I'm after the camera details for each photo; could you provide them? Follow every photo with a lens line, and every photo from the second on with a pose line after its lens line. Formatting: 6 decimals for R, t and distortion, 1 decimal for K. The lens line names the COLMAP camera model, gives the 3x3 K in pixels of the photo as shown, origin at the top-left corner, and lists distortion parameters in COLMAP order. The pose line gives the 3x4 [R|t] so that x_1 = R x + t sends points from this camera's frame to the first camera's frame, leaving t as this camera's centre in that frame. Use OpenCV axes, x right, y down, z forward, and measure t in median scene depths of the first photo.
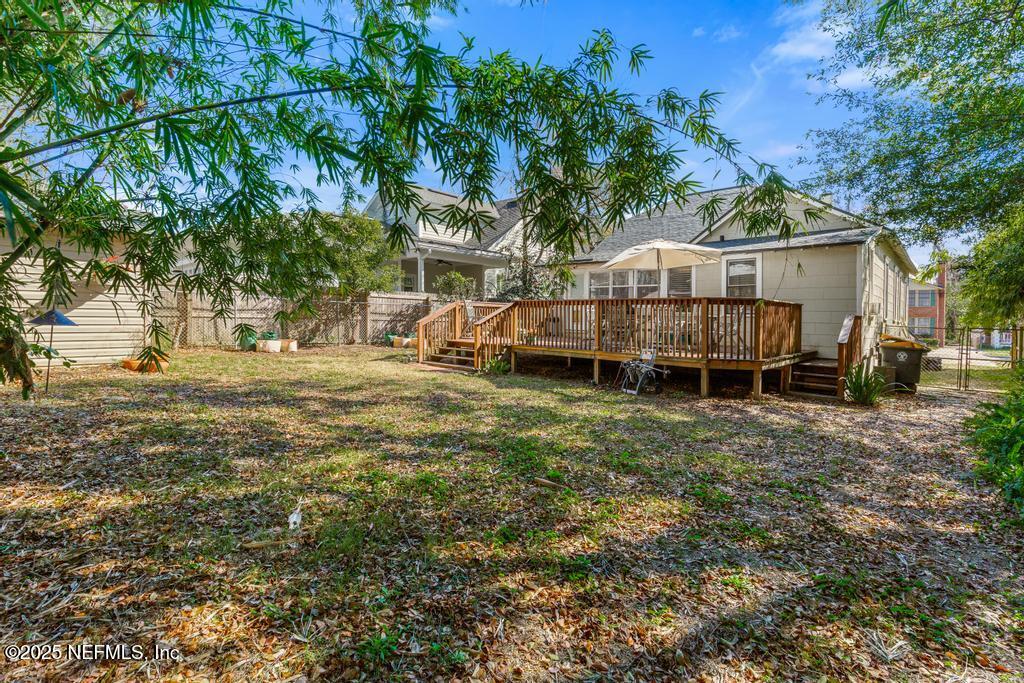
lens RADIAL K [[473.1, 0, 509.8], [0, 473.1, 321.6], [0, 0, 1]] dist [0.001140, 0.000028]
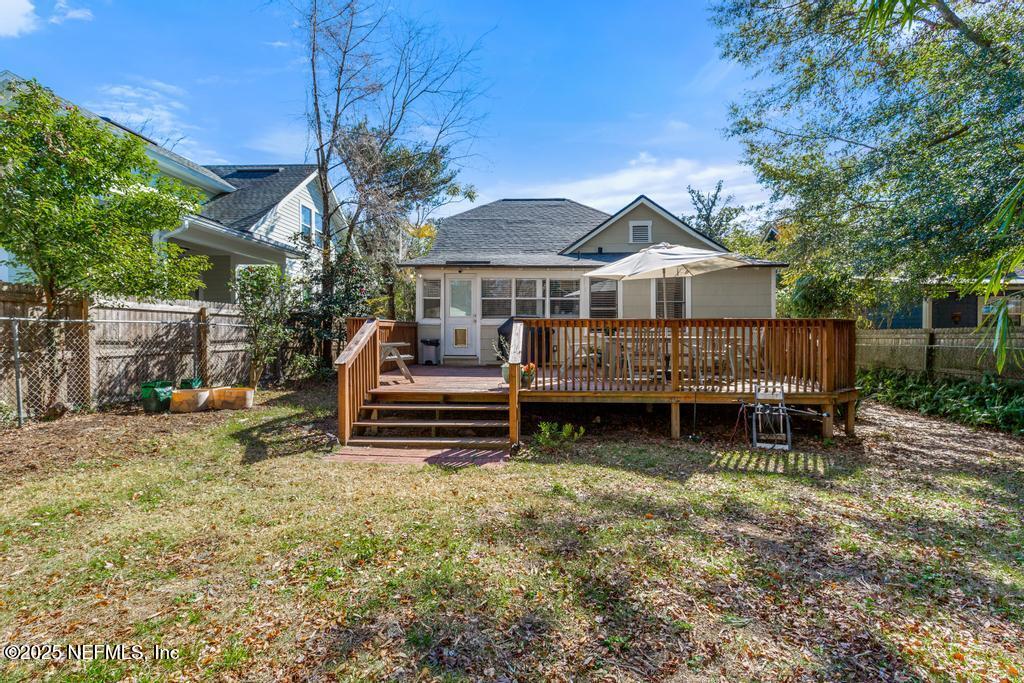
lens RADIAL K [[473.1, 0, 509.8], [0, 473.1, 321.6], [0, 0, 1]] dist [0.001140, 0.000028]
pose [[0.770574, -0.004891, 0.637332, -0.278183], [0.019351, 0.999689, -0.015725, -0.023462], [-0.637057, 0.024450, 0.770429, 0.391346]]
